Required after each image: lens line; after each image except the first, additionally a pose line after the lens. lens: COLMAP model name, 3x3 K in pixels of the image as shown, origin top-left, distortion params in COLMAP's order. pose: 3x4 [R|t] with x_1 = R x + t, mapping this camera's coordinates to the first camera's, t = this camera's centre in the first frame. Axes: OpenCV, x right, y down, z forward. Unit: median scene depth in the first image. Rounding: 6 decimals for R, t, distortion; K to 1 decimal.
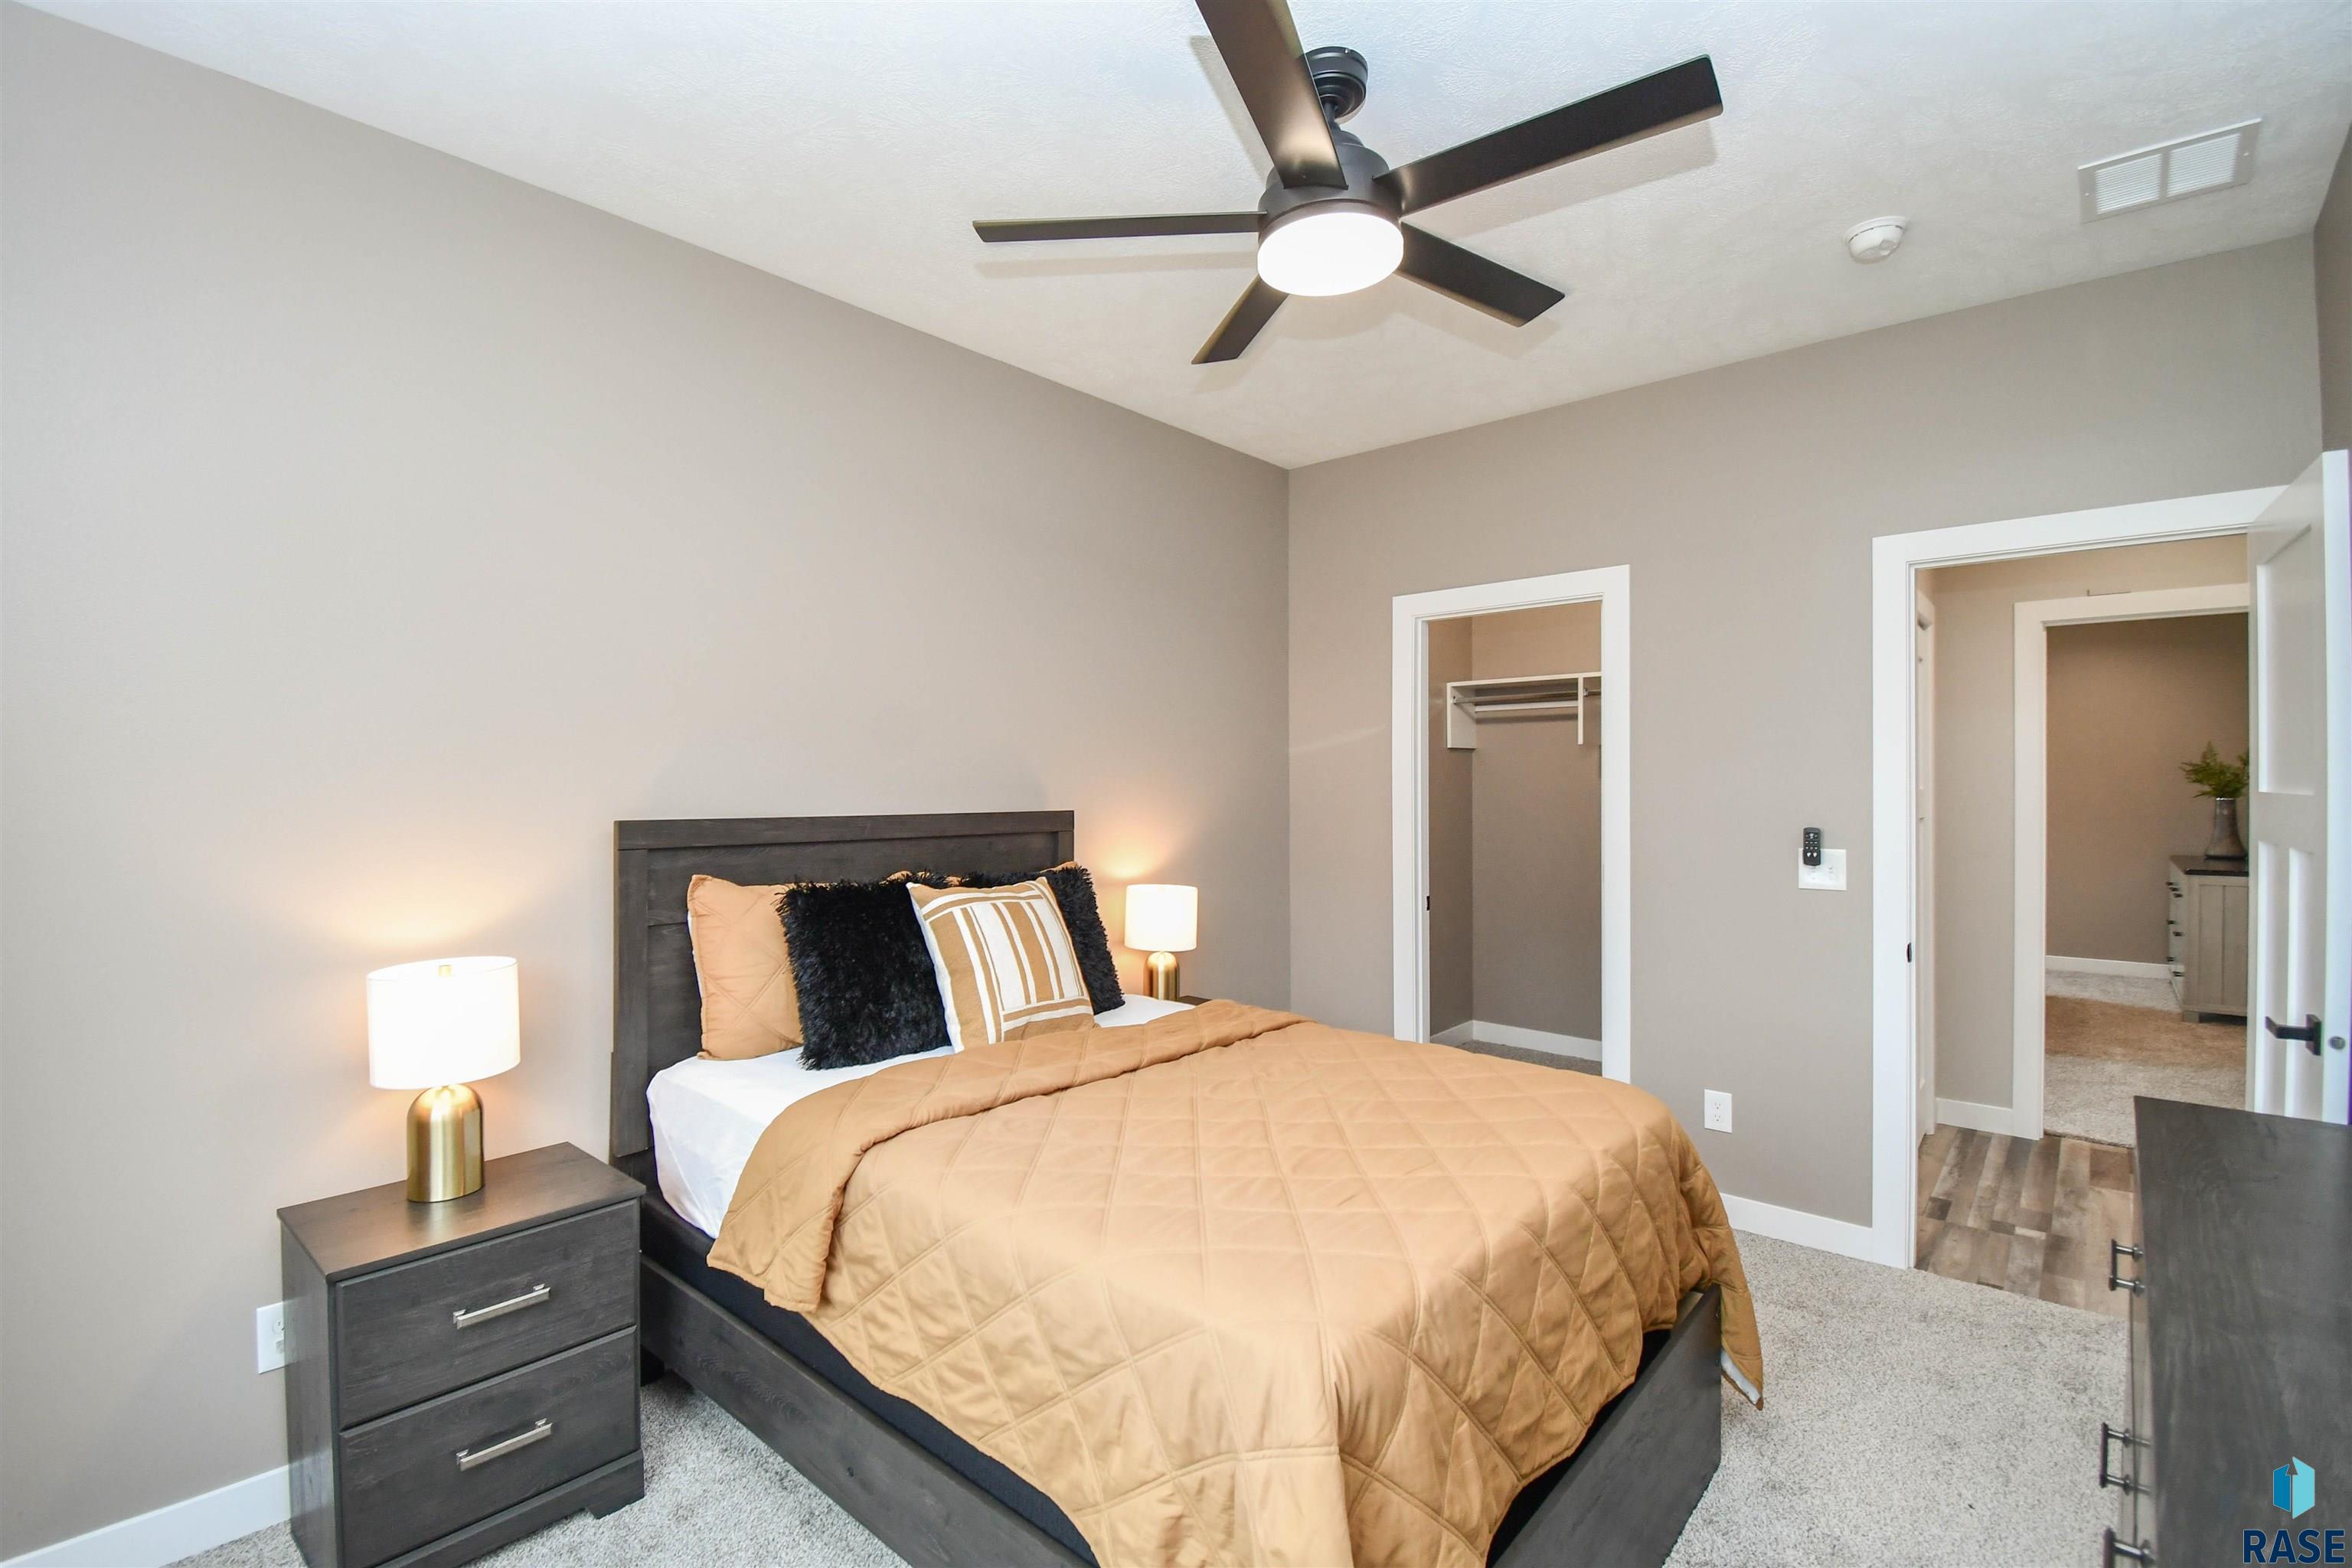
lens RADIAL K [[1053.5, 0, 1162.4], [0, 1053.5, 788.4], [0, 0, 1]] dist [0.019172, -0.023878]
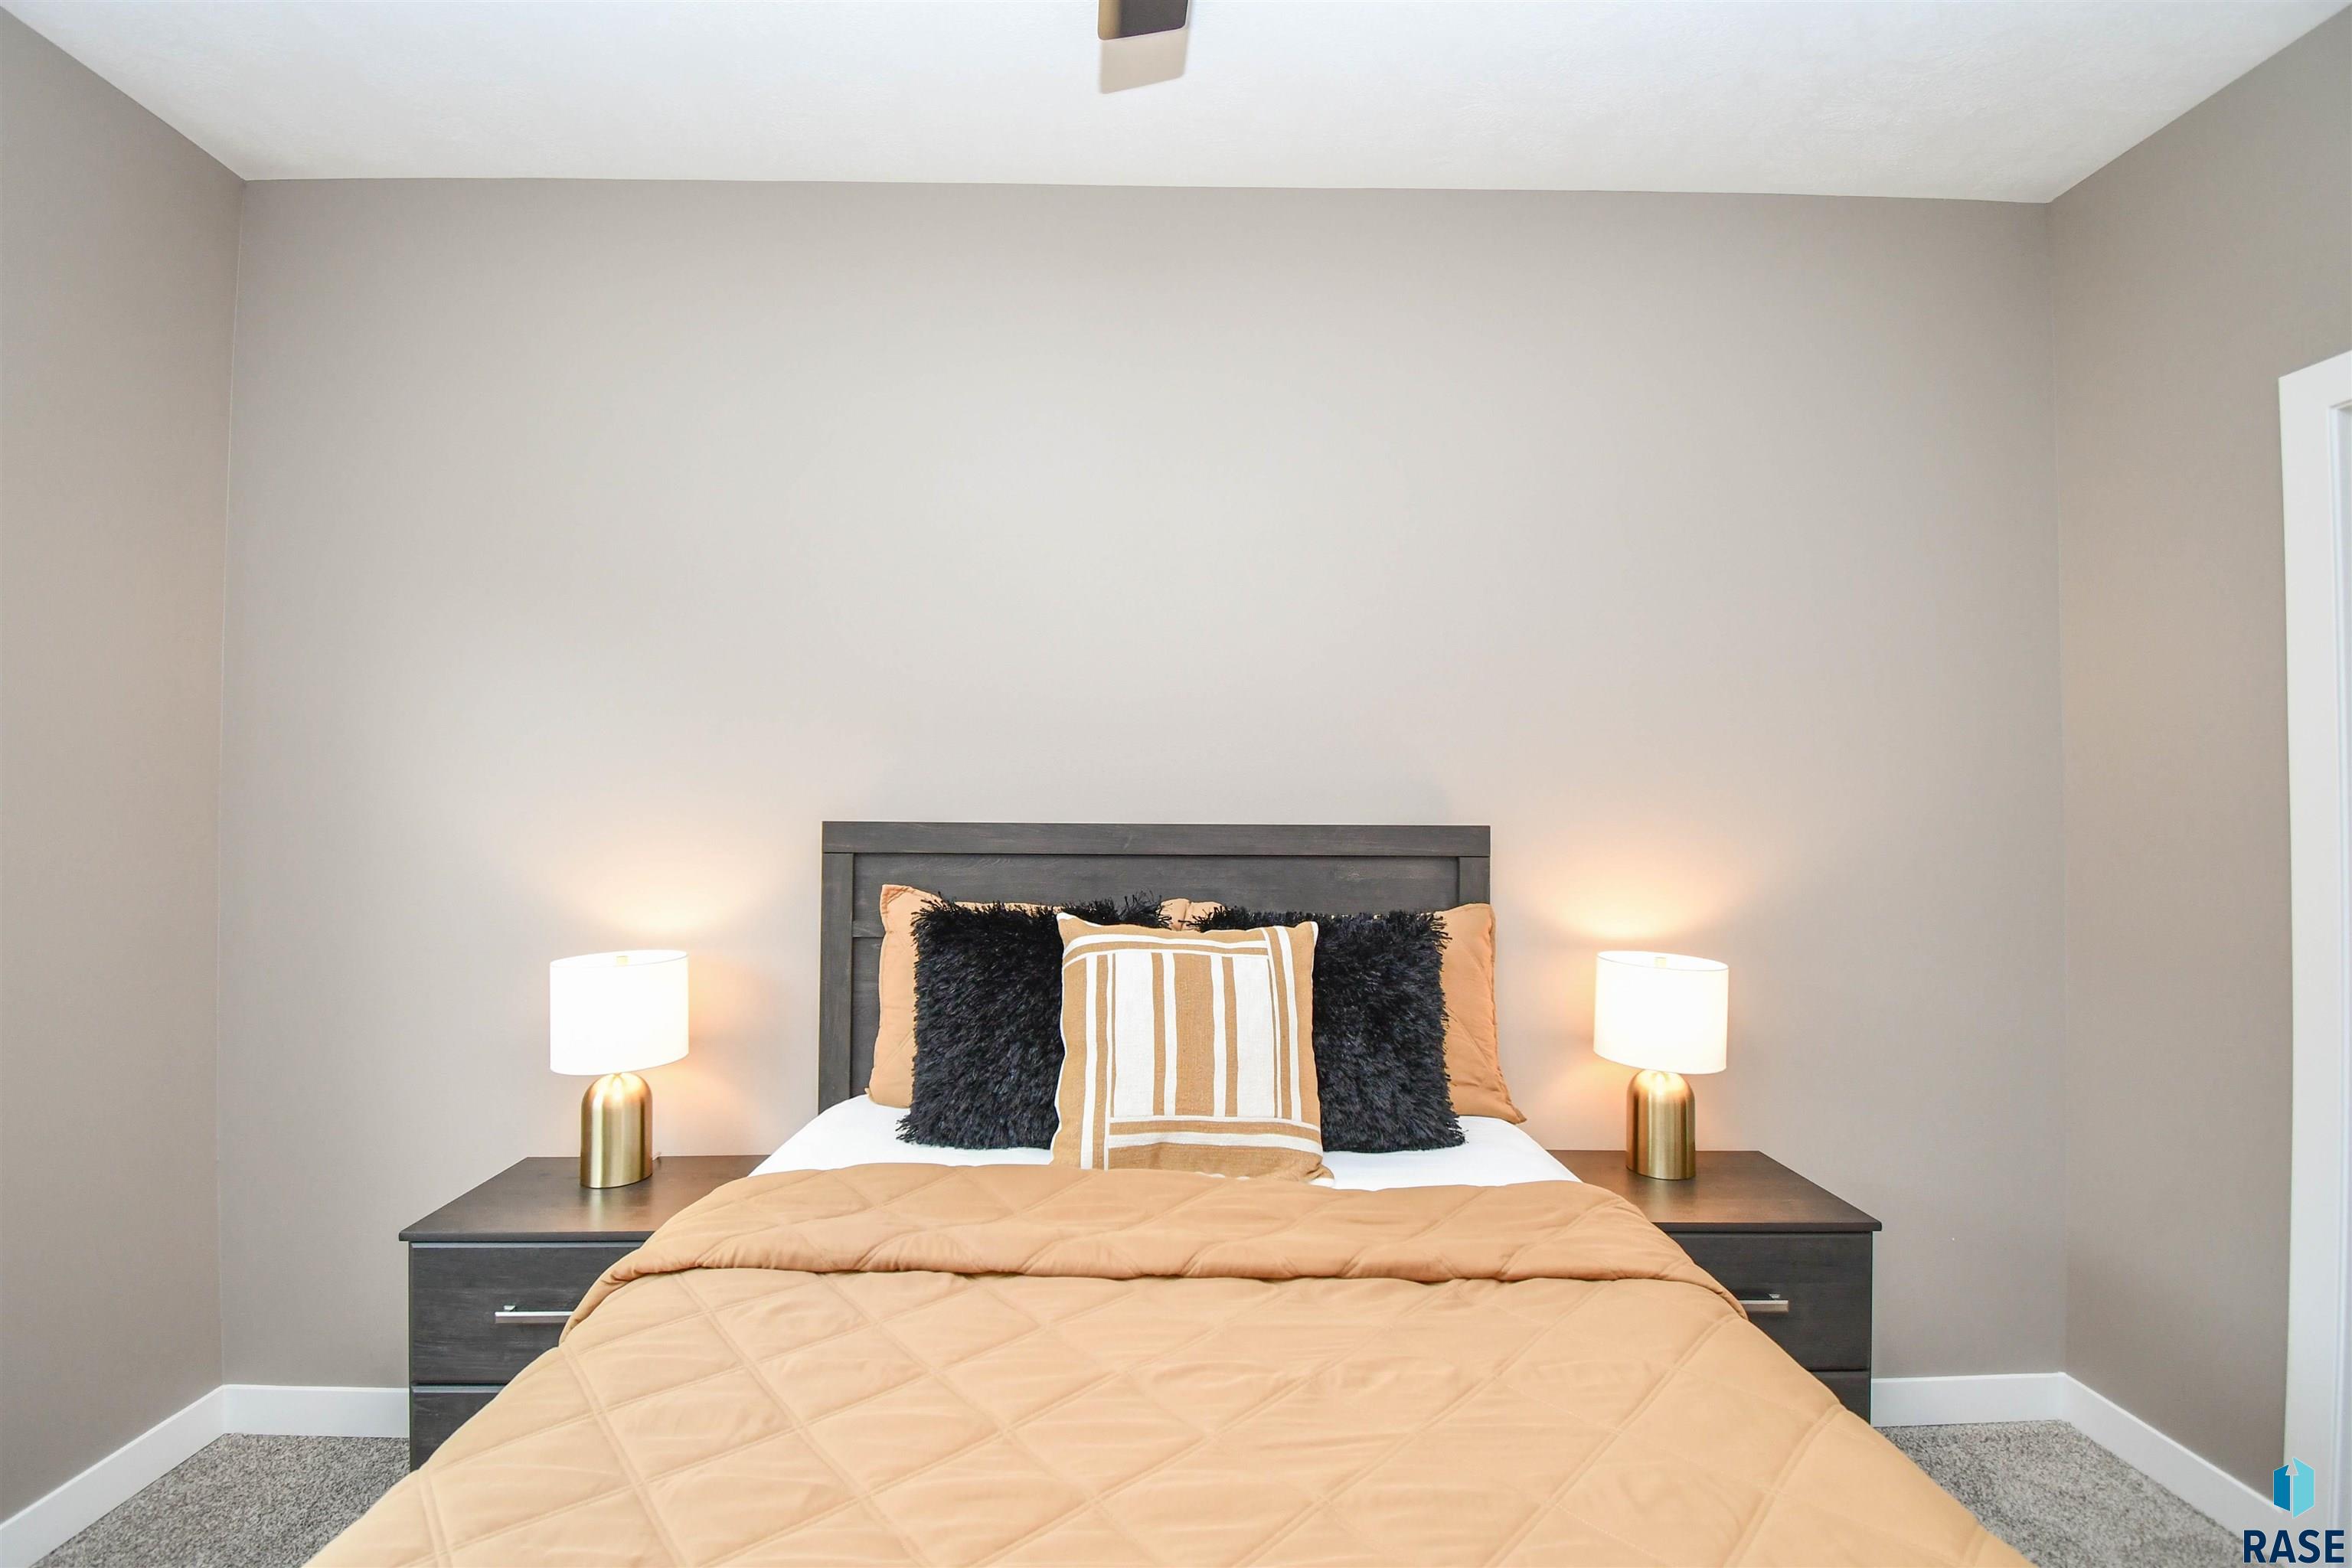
lens RADIAL K [[1053.5, 0, 1162.4], [0, 1053.5, 788.4], [0, 0, 1]] dist [0.019172, -0.023878]
pose [[0.681363, -0.007172, -0.731911, 0.351287], [-0.007853, 0.999823, -0.017108, 0.014597], [0.731904, 0.017405, 0.681186, 0.554394]]
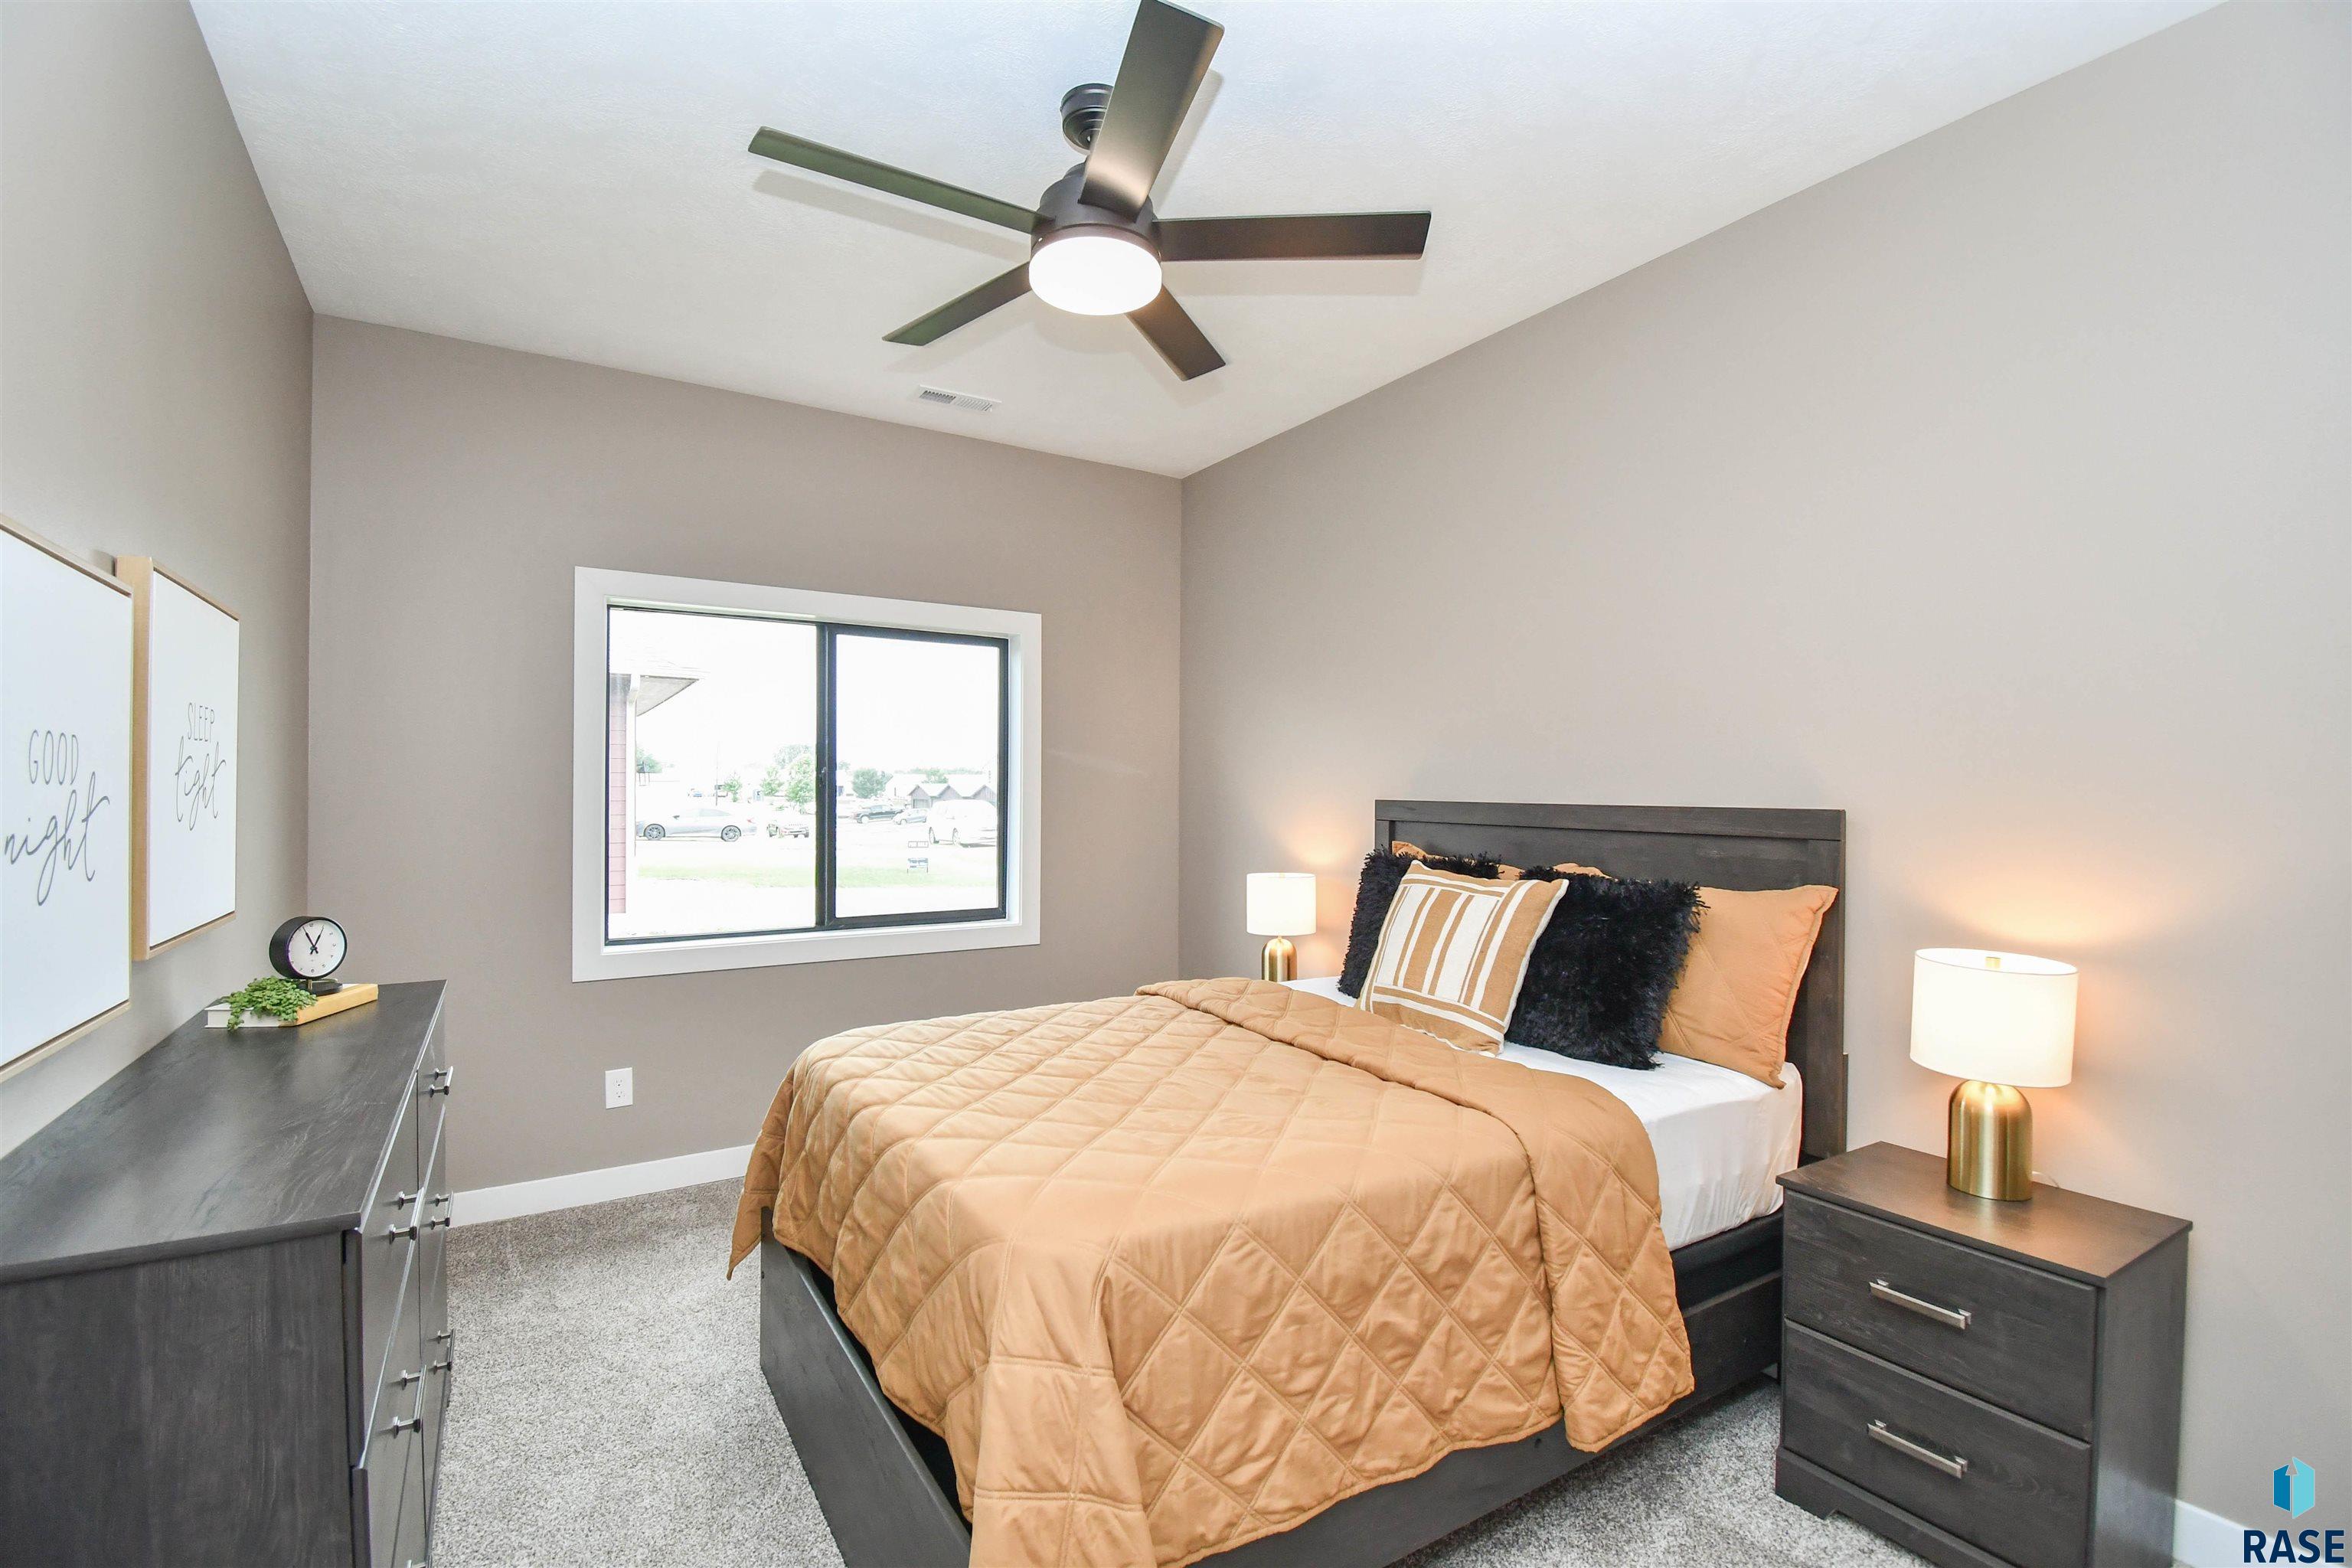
lens RADIAL K [[1053.5, 0, 1162.4], [0, 1053.5, 788.4], [0, 0, 1]] dist [0.019172, -0.023878]
pose [[-0.278609, 0.007028, -0.960379, 0.915505], [-0.005971, 0.999941, 0.009050, 0.005481], [0.960386, 0.008256, -0.278551, 1.064959]]
